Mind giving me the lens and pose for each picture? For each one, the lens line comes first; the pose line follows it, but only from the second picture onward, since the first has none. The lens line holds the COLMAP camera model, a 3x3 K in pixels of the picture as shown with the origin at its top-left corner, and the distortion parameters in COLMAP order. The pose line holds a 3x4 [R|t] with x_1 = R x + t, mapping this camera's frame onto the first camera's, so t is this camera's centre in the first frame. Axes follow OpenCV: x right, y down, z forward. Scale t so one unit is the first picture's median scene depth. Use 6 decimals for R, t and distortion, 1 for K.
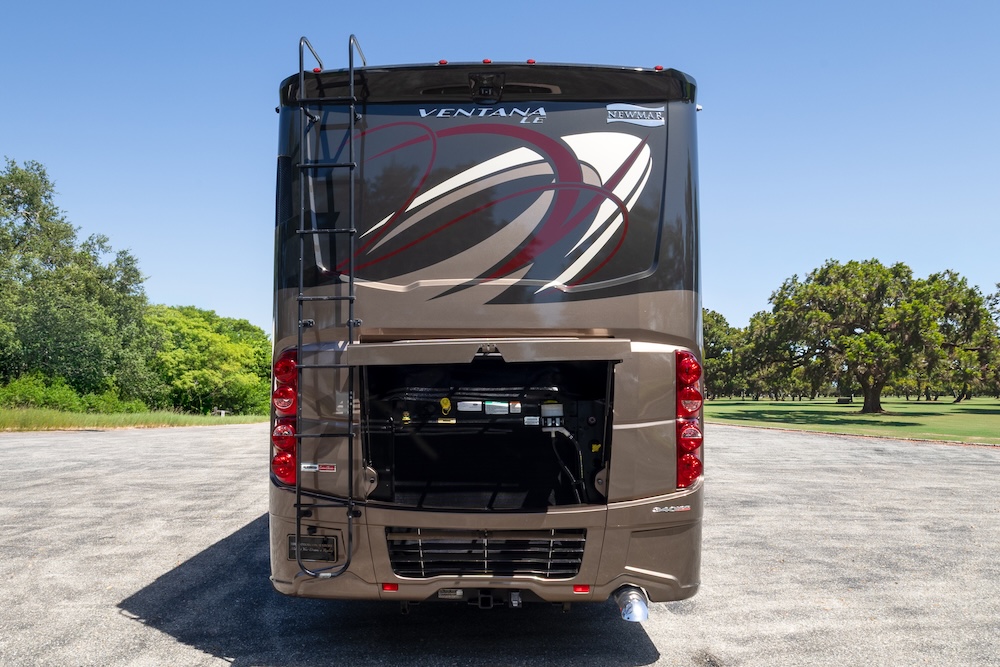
lens RADIAL K [[855.5, 0, 472.6], [0, 855.5, 344.8], [0, 0, 1]] dist [0.009866, -0.002013]
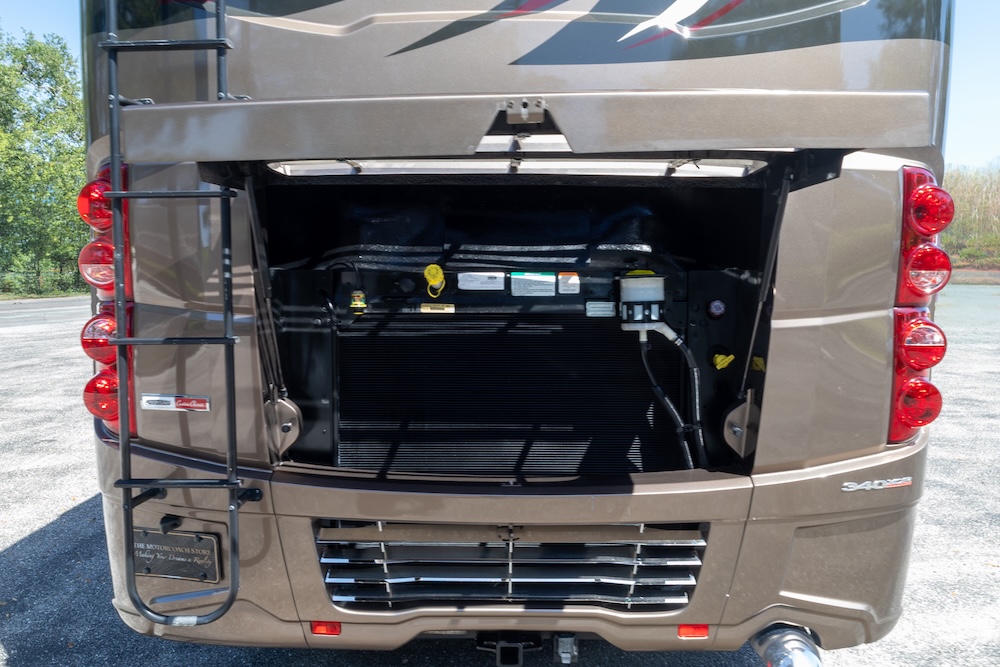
lens RADIAL K [[855.5, 0, 472.6], [0, 855.5, 344.8], [0, 0, 1]] dist [0.009866, -0.002013]
pose [[0.999639, 0.004879, -0.026432, 0.005512], [-0.001030, 0.989619, 0.143711, 0.036589], [0.026859, -0.143632, 0.989267, 0.495017]]
